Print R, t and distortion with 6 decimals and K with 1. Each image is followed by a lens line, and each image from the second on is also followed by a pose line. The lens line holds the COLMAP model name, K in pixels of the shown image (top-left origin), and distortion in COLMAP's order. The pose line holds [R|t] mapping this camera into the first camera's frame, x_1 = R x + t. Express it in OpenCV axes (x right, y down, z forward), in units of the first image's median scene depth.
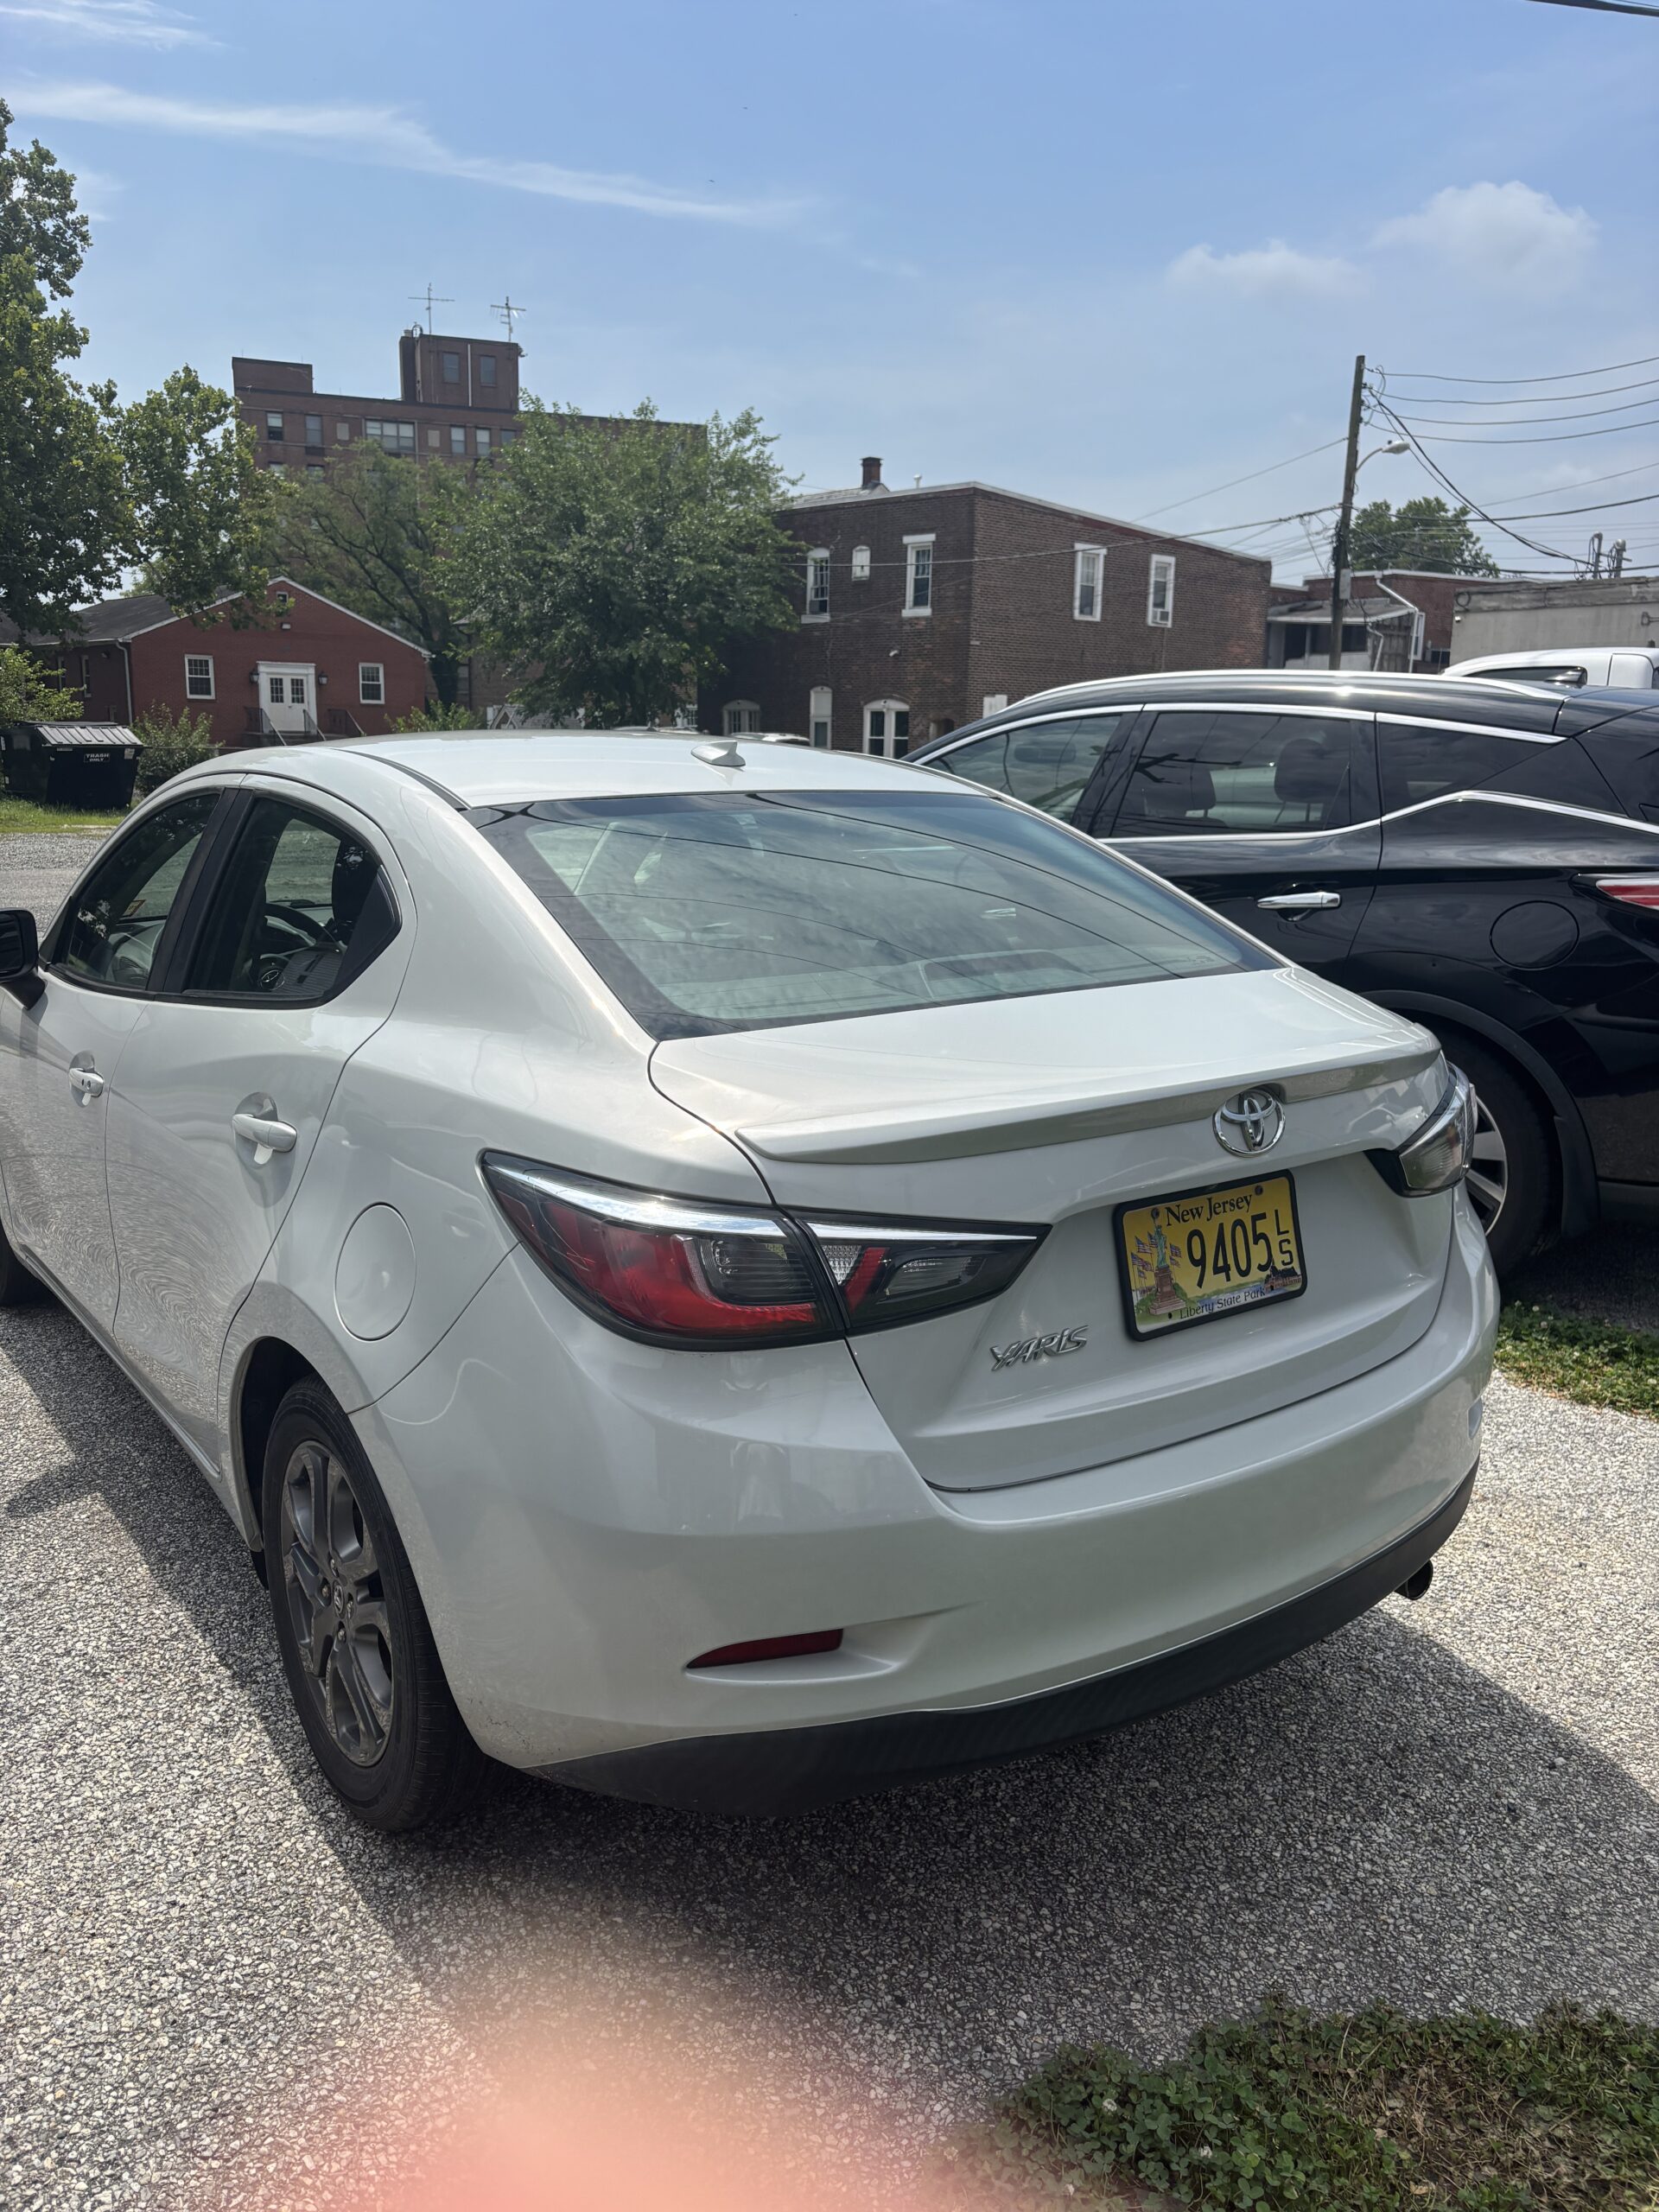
lens RADIAL K [[1725.2, 0, 829.5], [0, 1725.2, 1106.0], [0, 0, 1]] dist [0.021623, -0.000093]
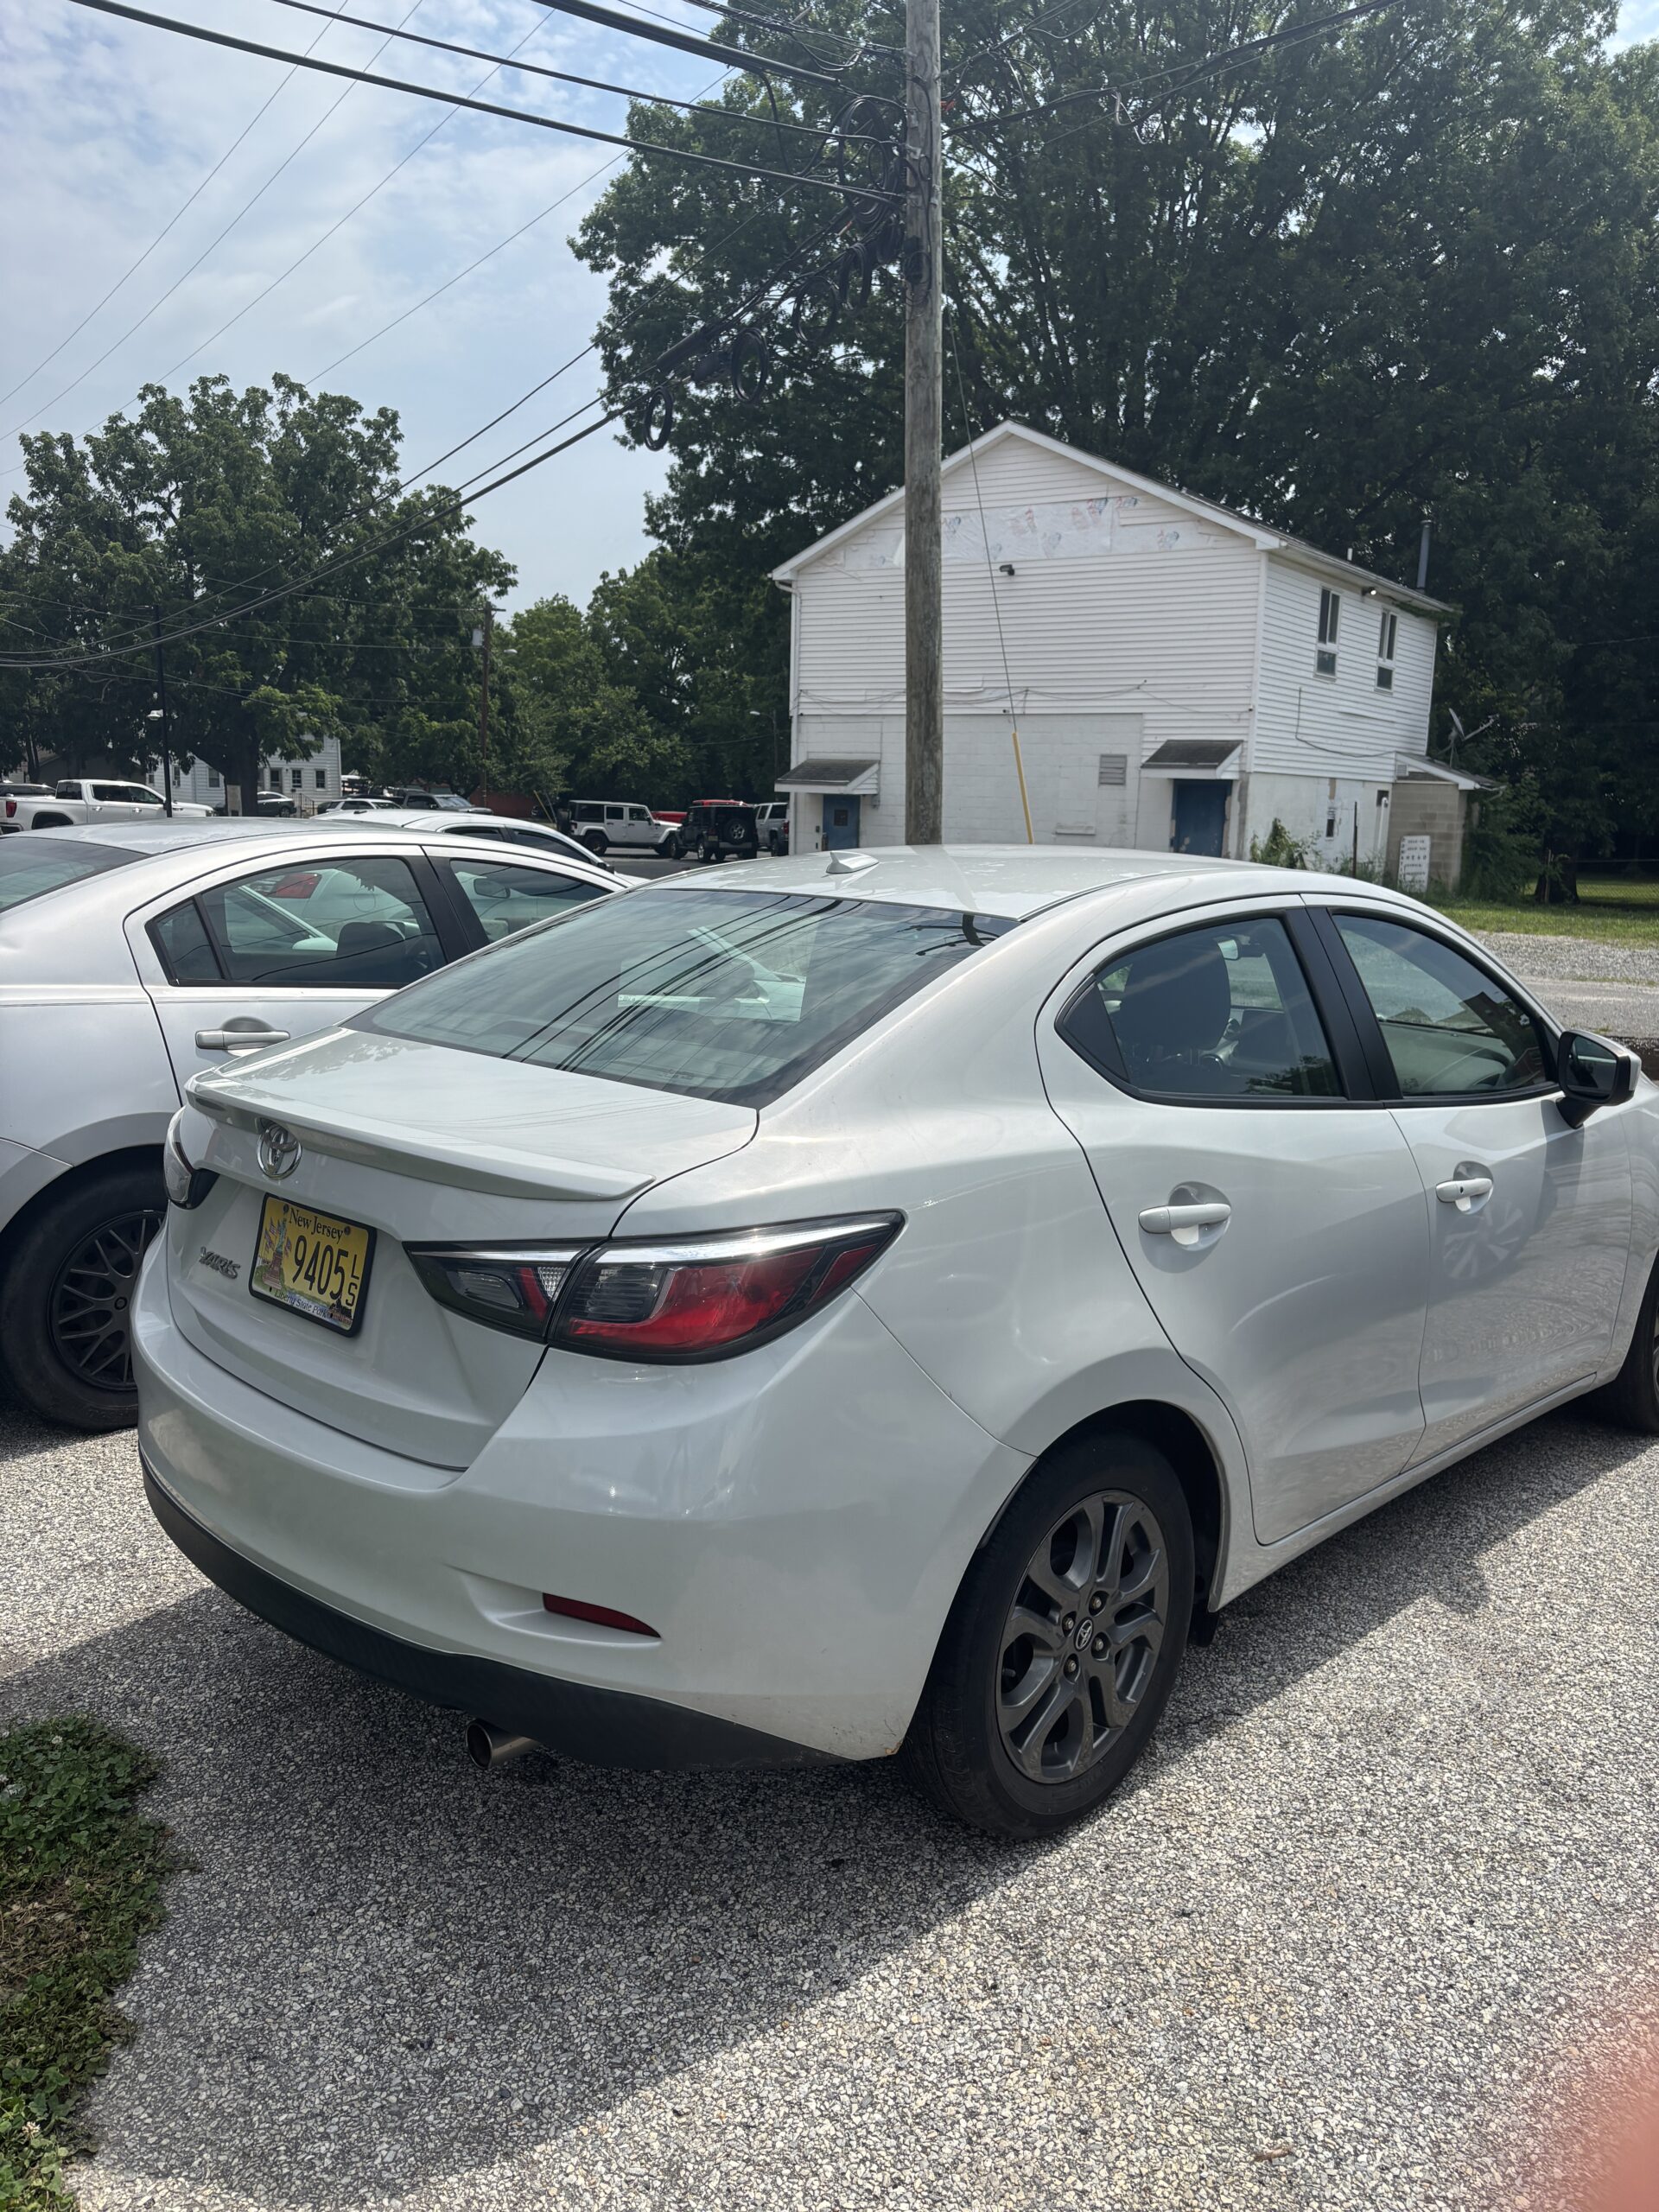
lens RADIAL K [[1725.2, 0, 829.5], [0, 1725.2, 1106.0], [0, 0, 1]] dist [0.021623, -0.000093]
pose [[0.133798, 0.149061, -0.979734, 1.413862], [-0.233352, 0.965564, 0.115038, -0.240448], [0.963143, 0.213231, 0.163974, 1.104324]]
